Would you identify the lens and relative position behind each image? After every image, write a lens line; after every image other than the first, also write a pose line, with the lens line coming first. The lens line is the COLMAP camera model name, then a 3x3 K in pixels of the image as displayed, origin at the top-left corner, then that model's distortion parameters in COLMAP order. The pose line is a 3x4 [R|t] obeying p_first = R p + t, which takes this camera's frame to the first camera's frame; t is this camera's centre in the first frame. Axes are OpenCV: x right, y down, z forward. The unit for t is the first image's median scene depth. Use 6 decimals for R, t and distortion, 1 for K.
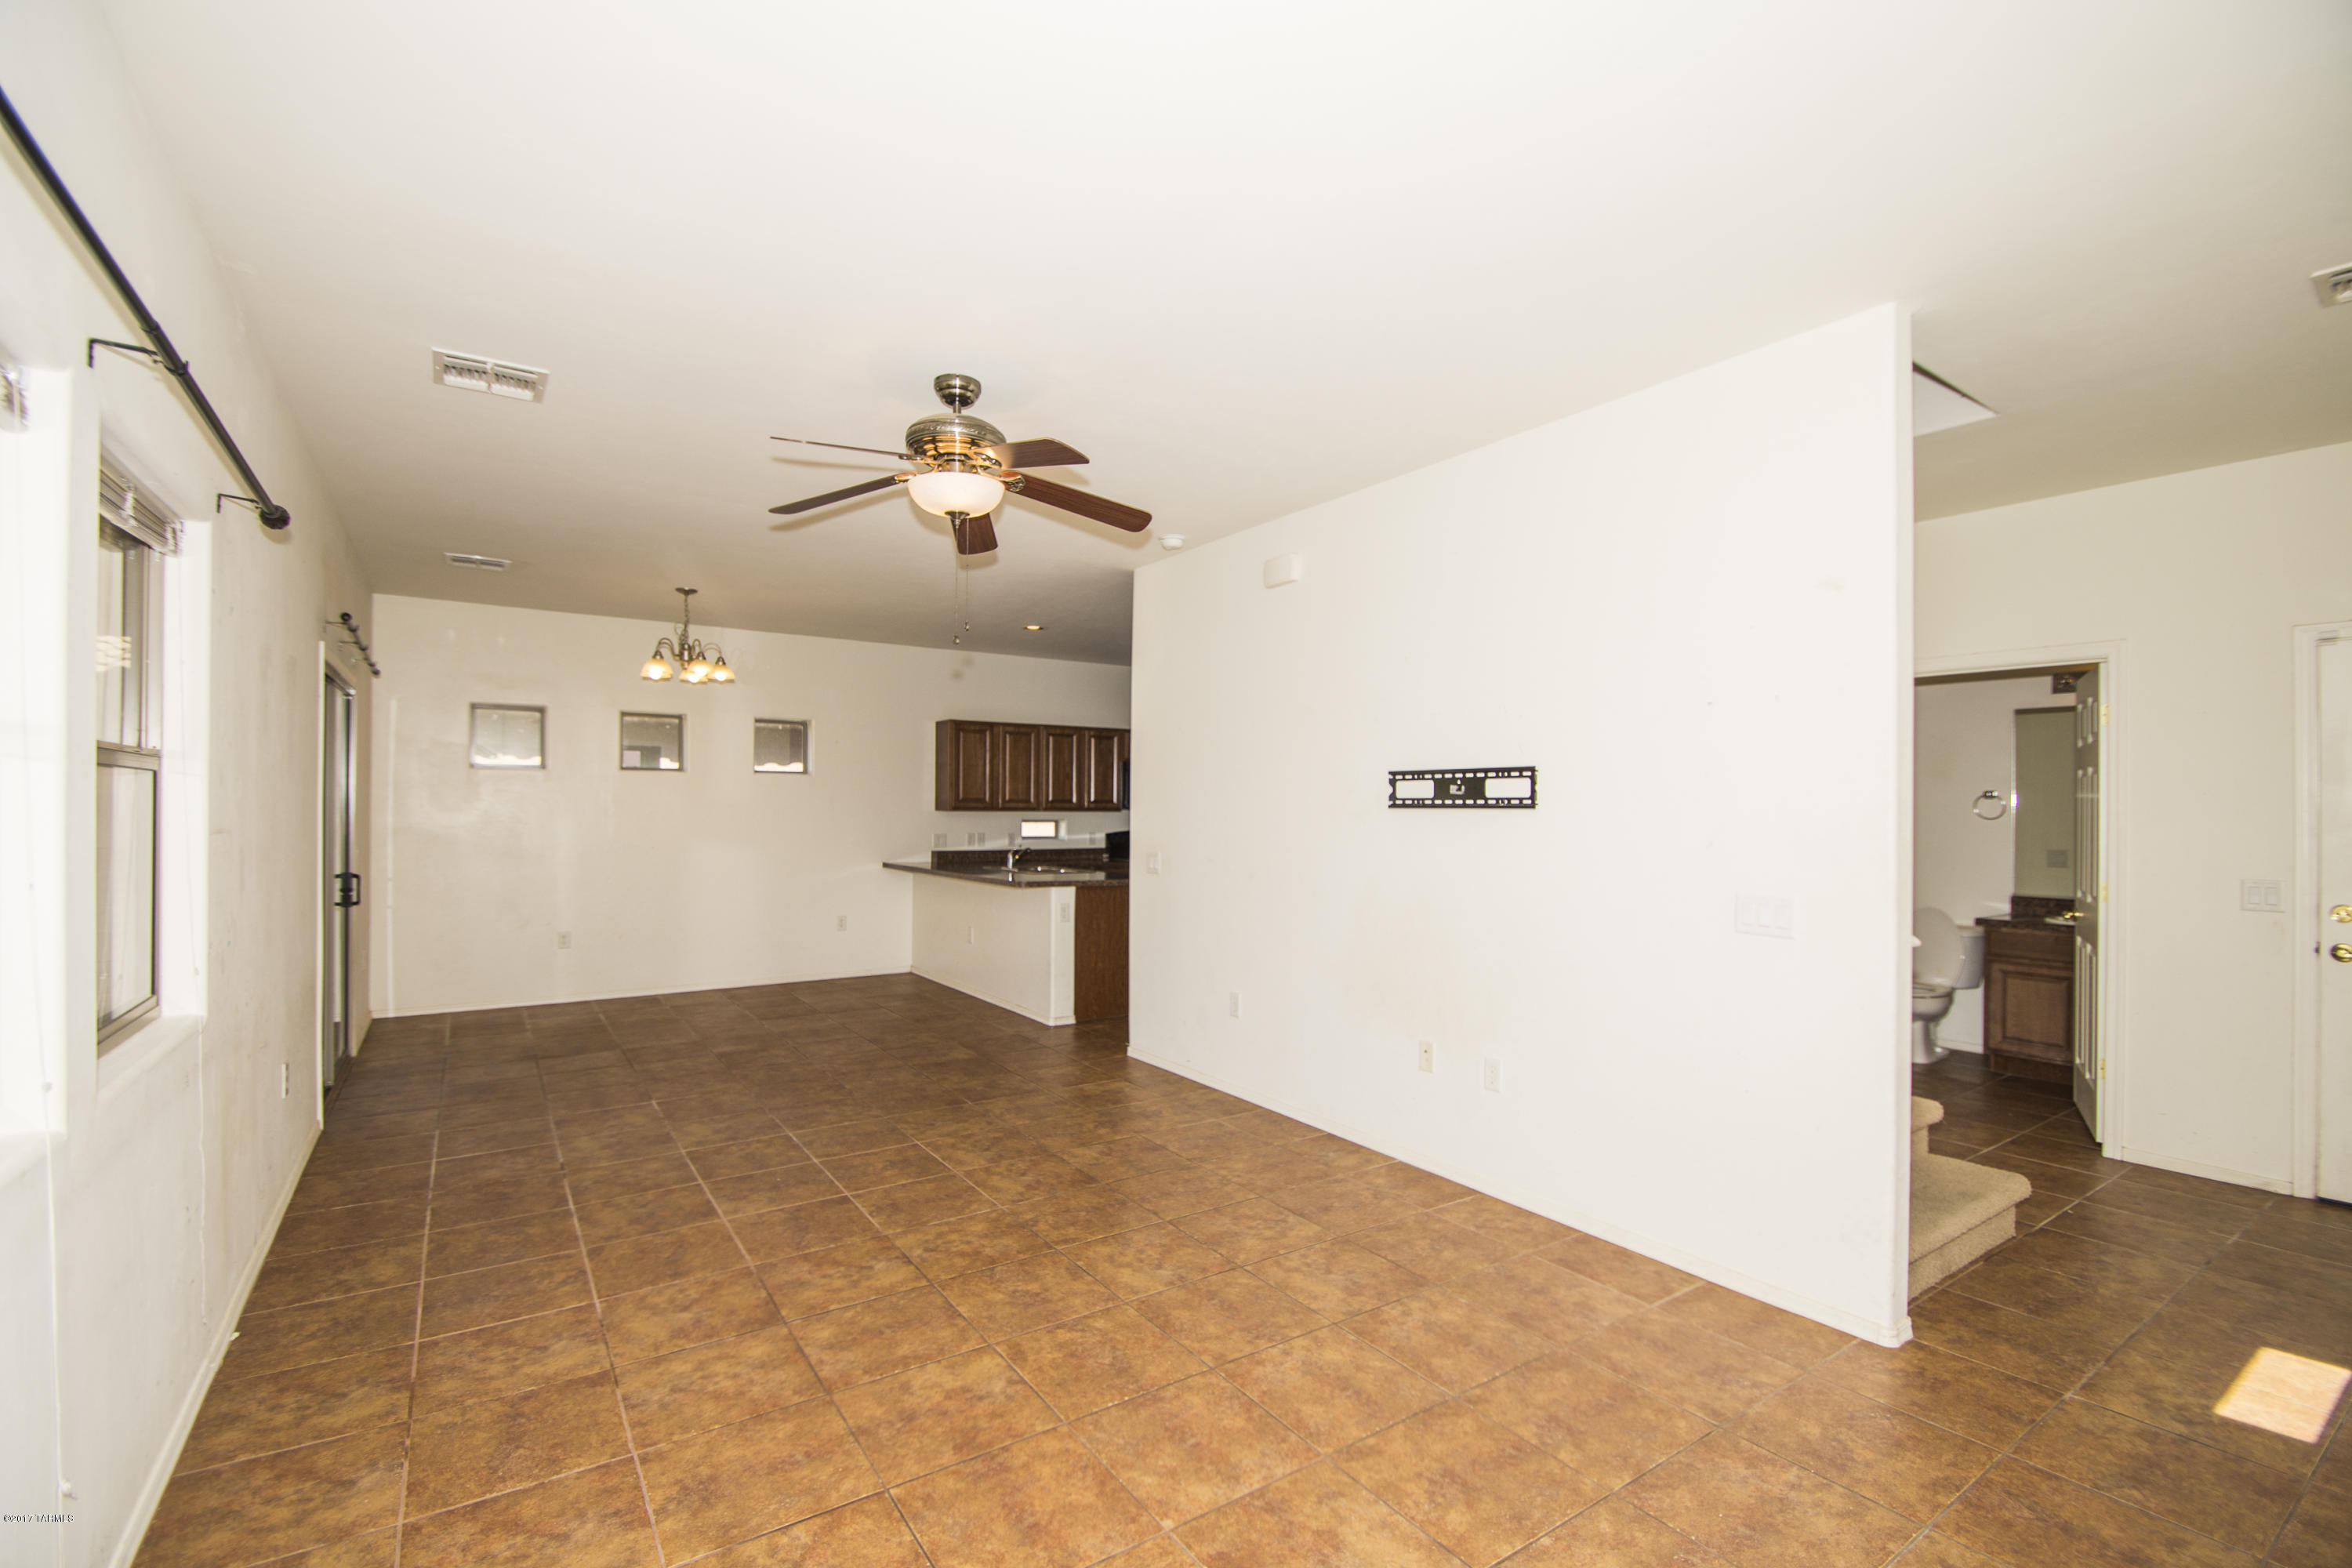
lens RADIAL K [[1035.0, 0, 1168.5], [0, 1035.0, 808.1], [0, 0, 1]] dist [0.004558, -0.012732]
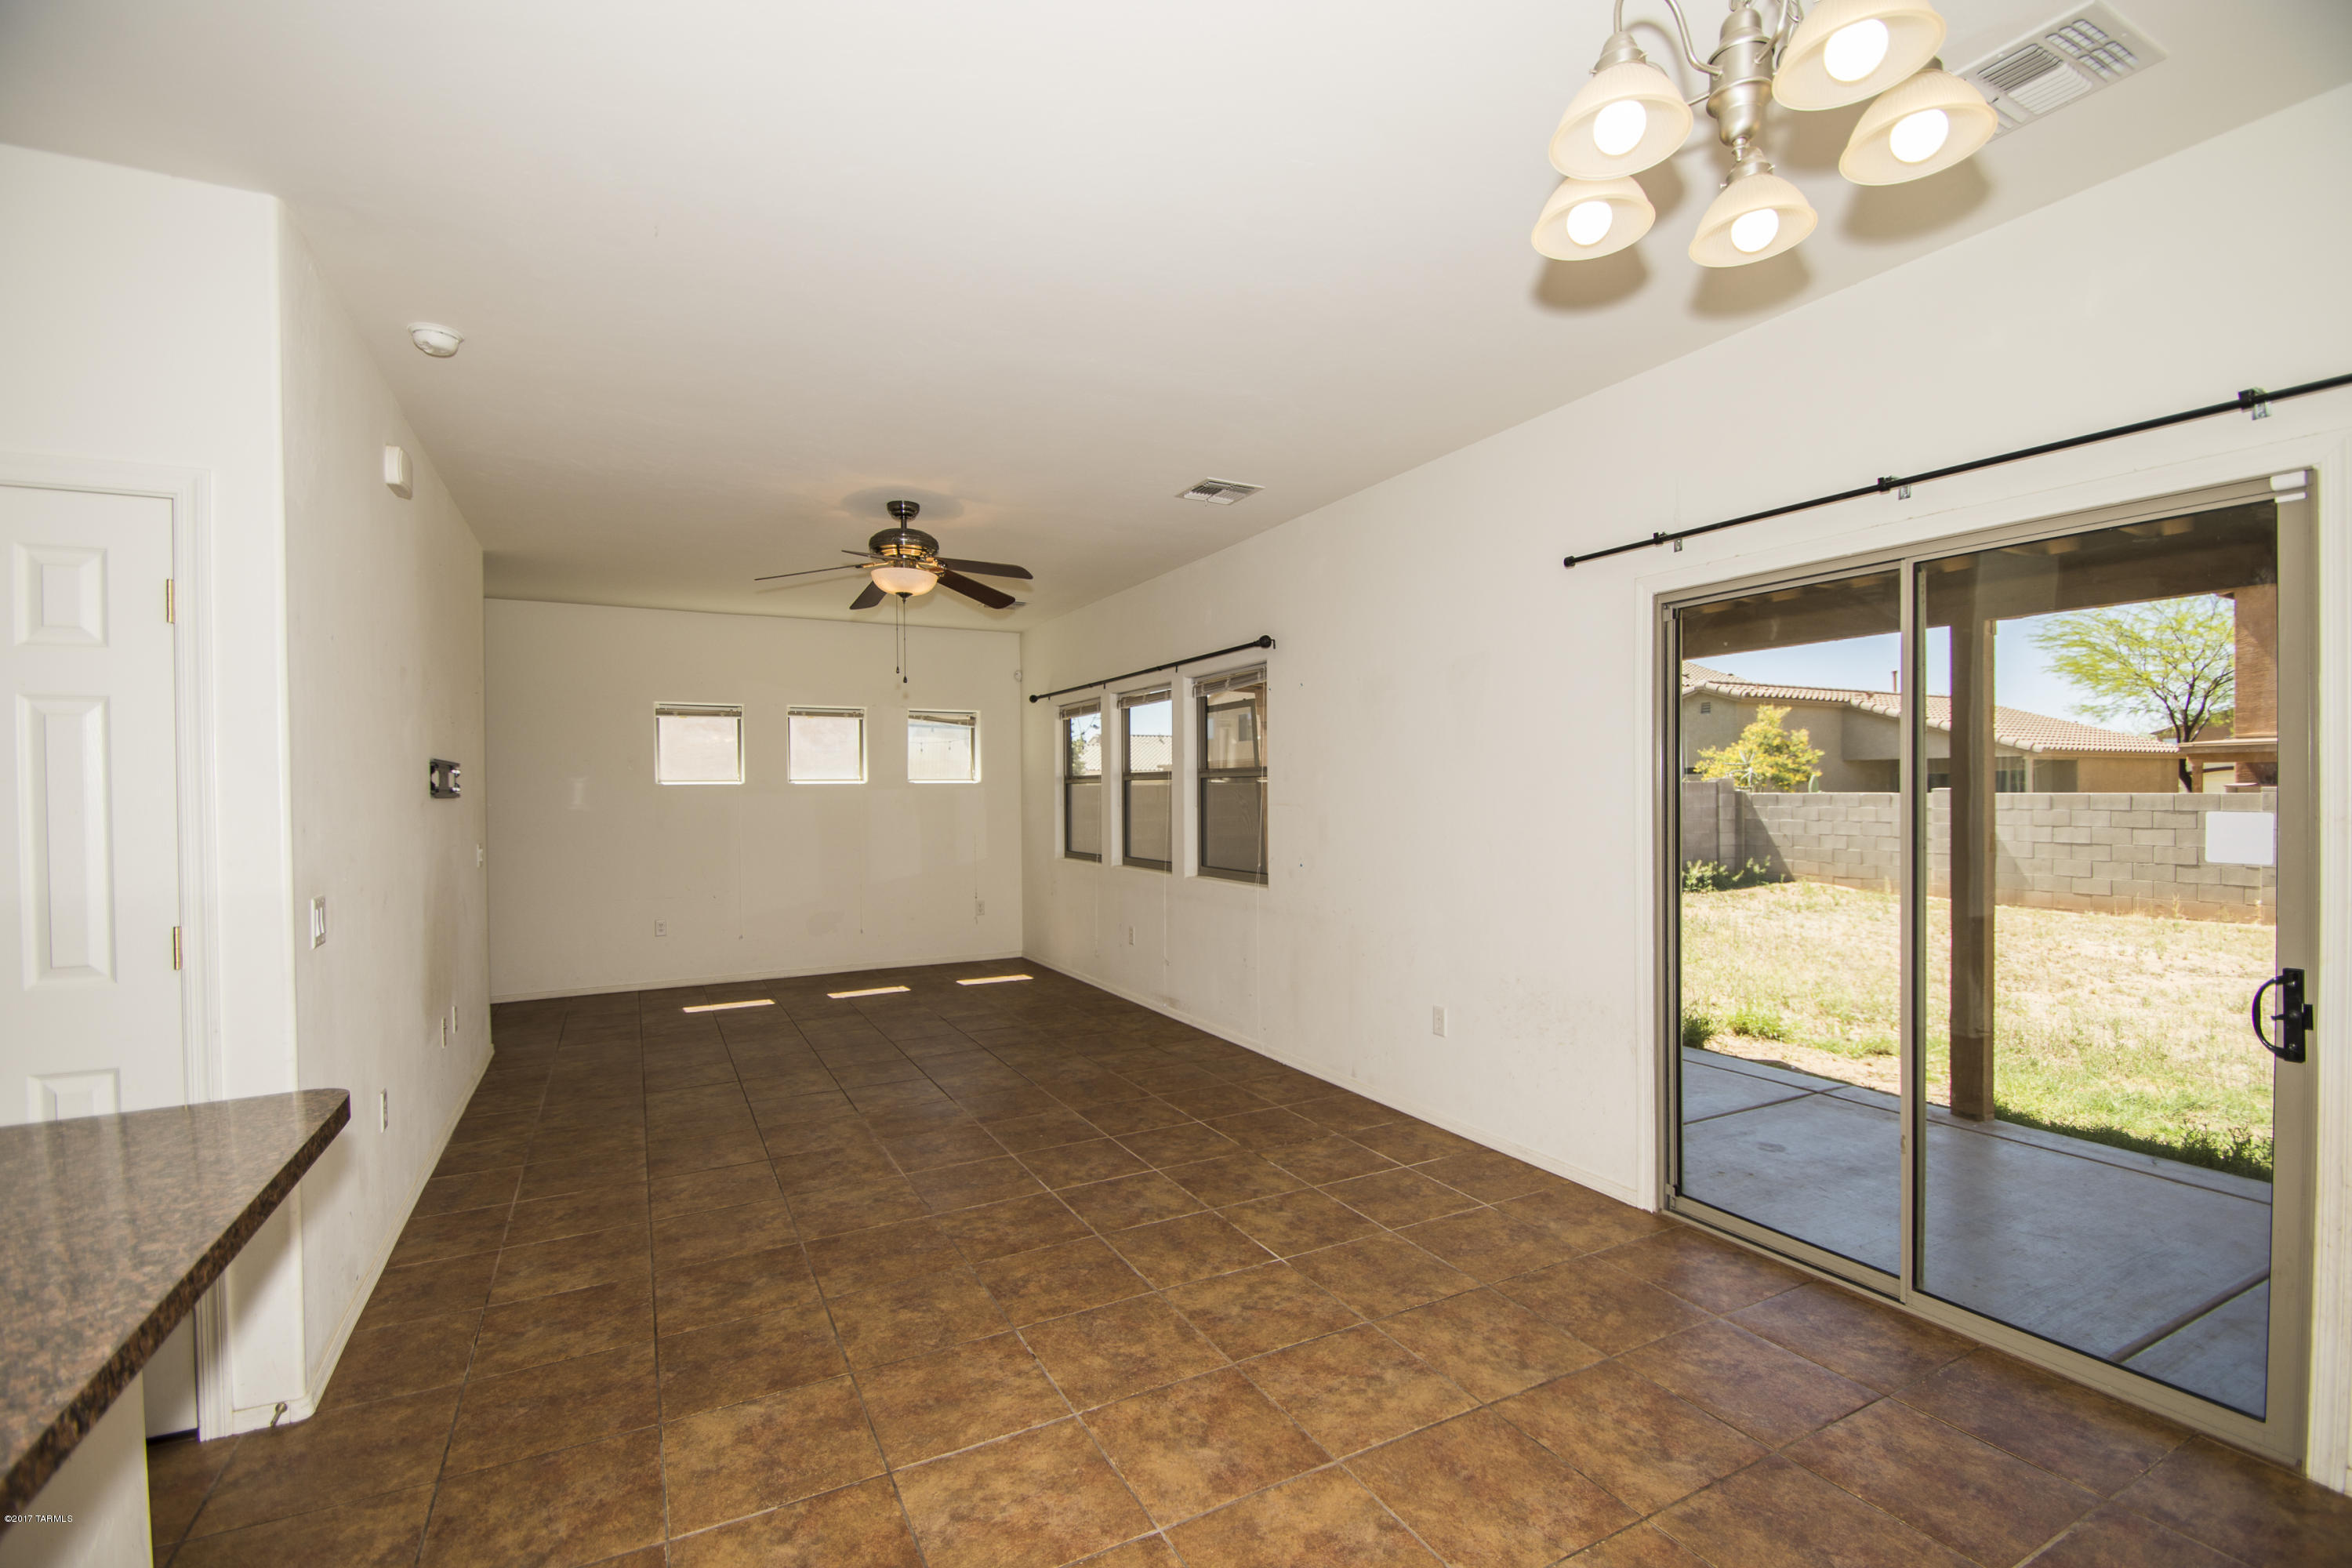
lens RADIAL K [[1002.9, 0, 1138.5], [0, 1002.9, 785.0], [0, 0, 1]] dist [0.001733, -0.000102]
pose [[-0.991519, 0.004212, 0.129892, -0.686488], [0.003865, 0.999988, -0.002927, -0.005986], [-0.129903, -0.002400, -0.991524, 2.260659]]
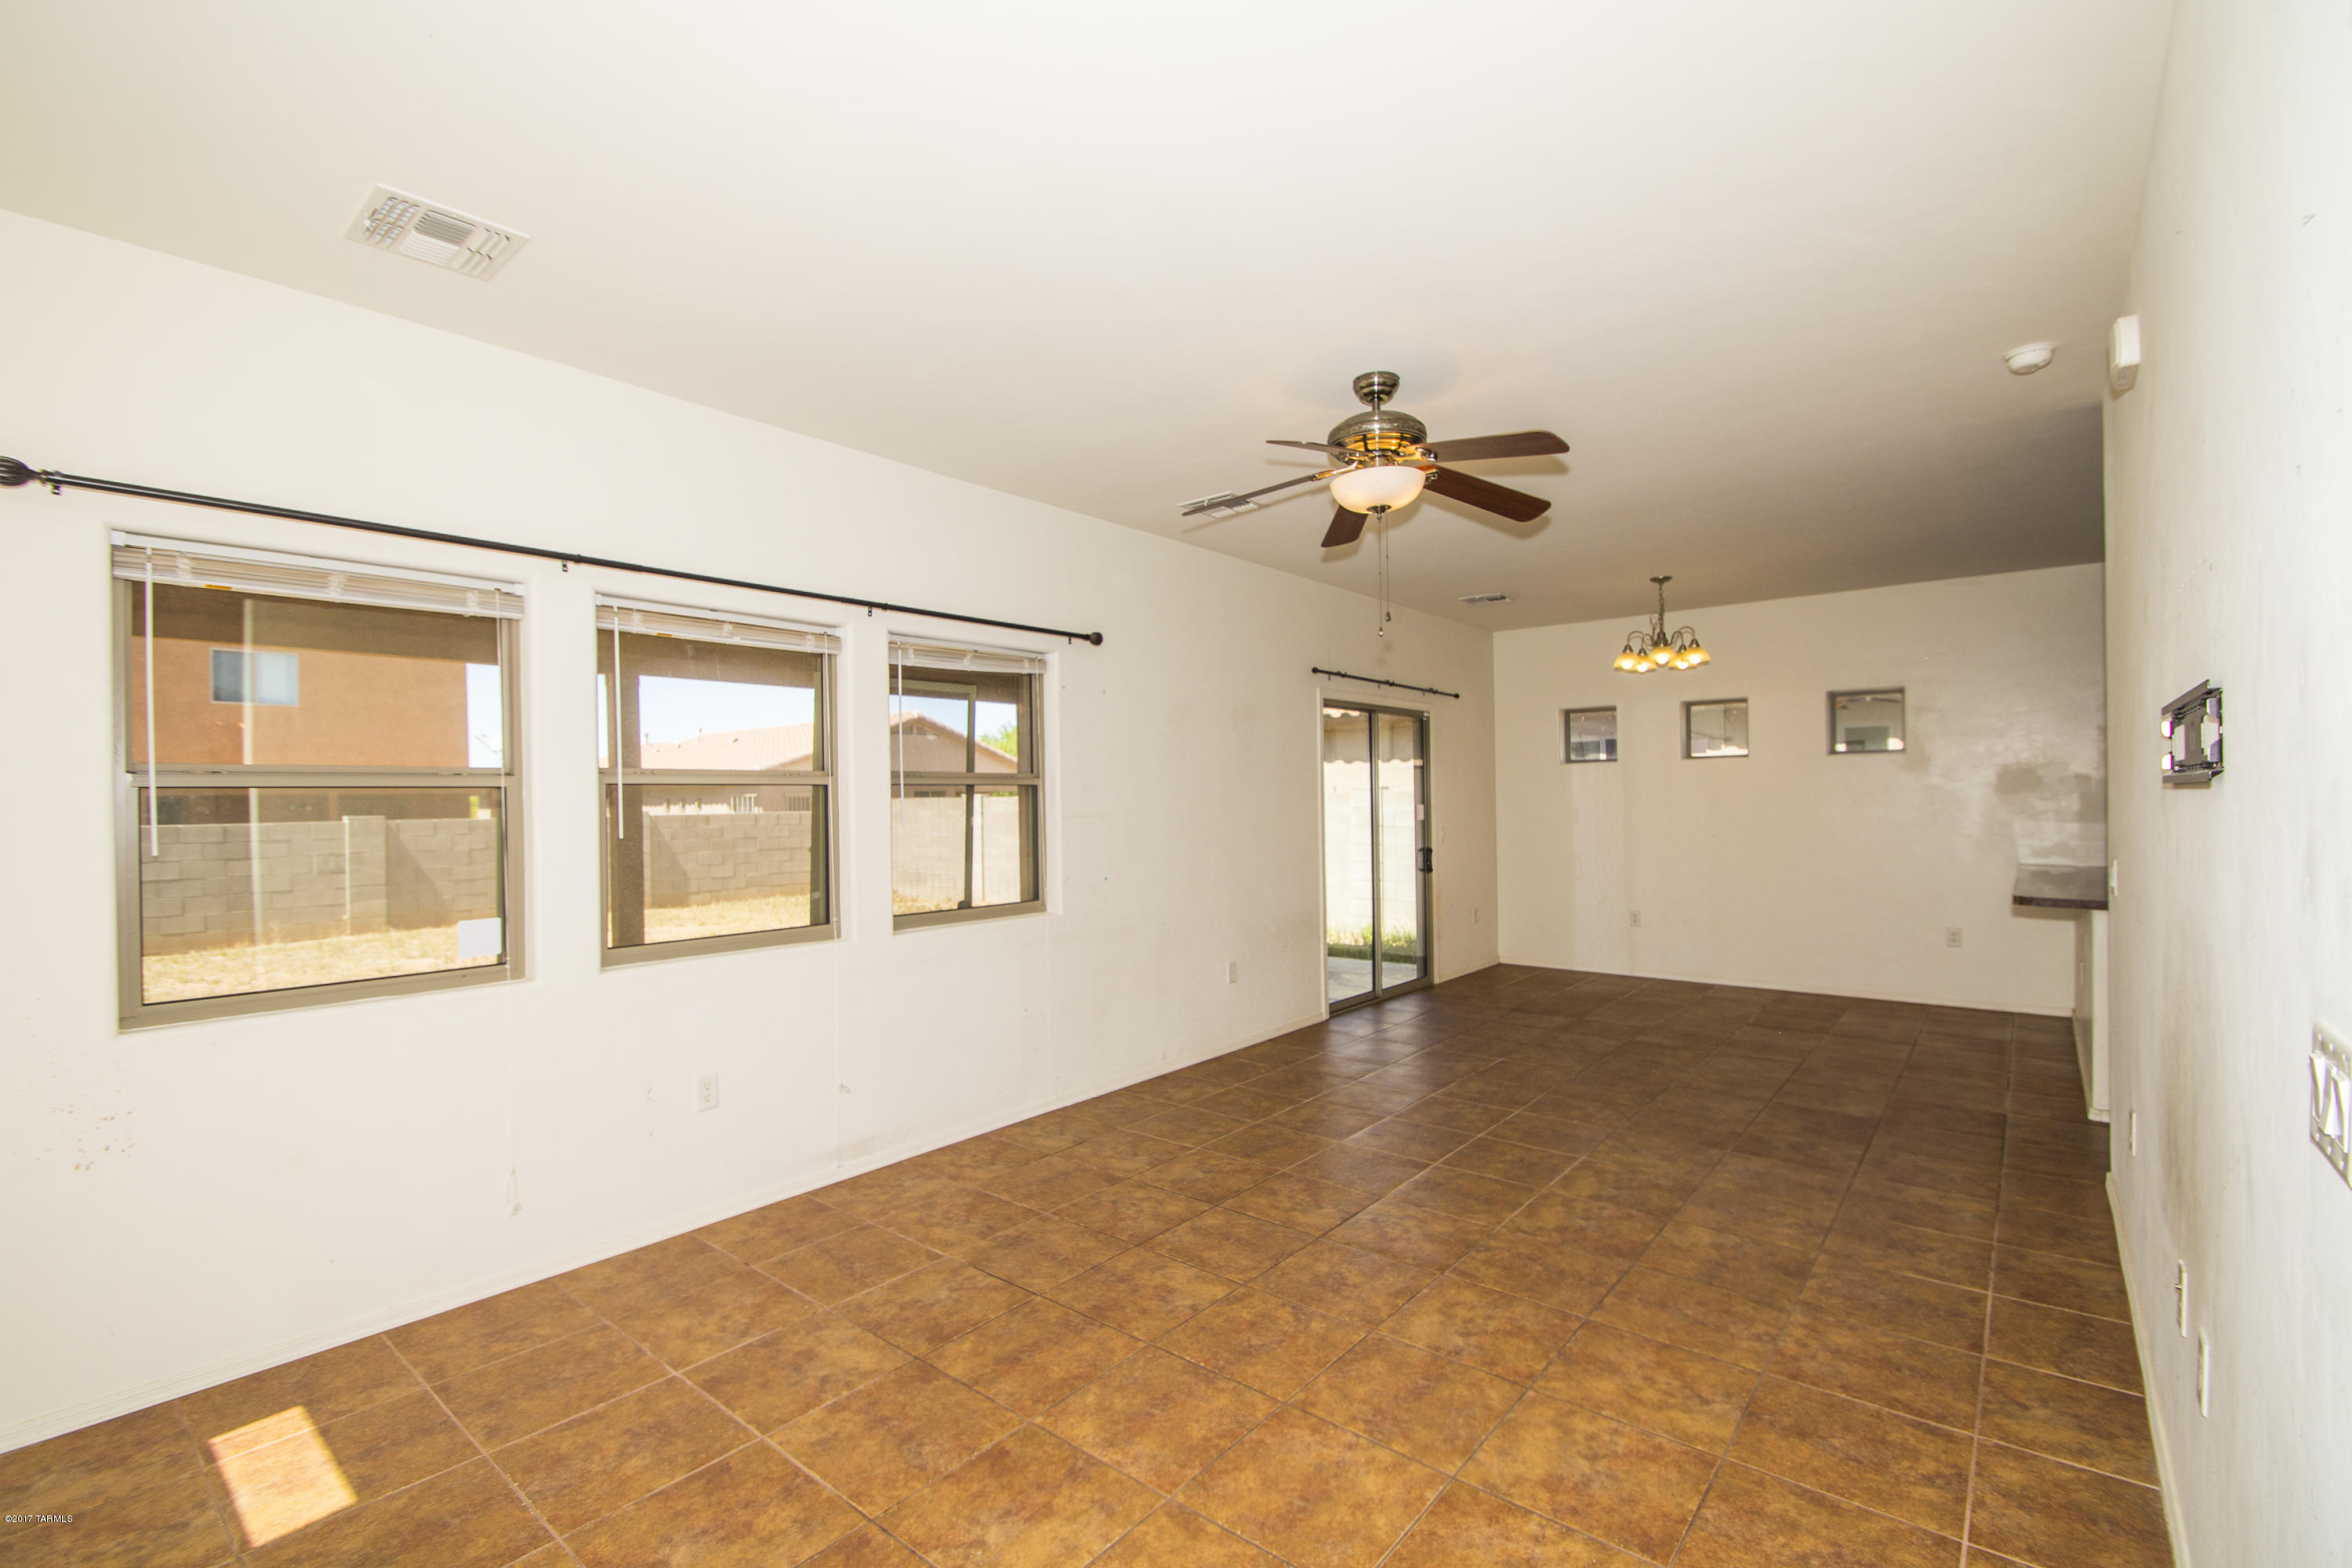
lens RADIAL K [[1035.0, 0, 1168.5], [0, 1035.0, 808.1], [0, 0, 1]] dist [0.004558, -0.012732]
pose [[0.266492, -0.001813, -0.963835, 0.683378], [0.014043, 0.999899, 0.002002, 0.005072], [0.963735, -0.014069, 0.266491, 0.498035]]
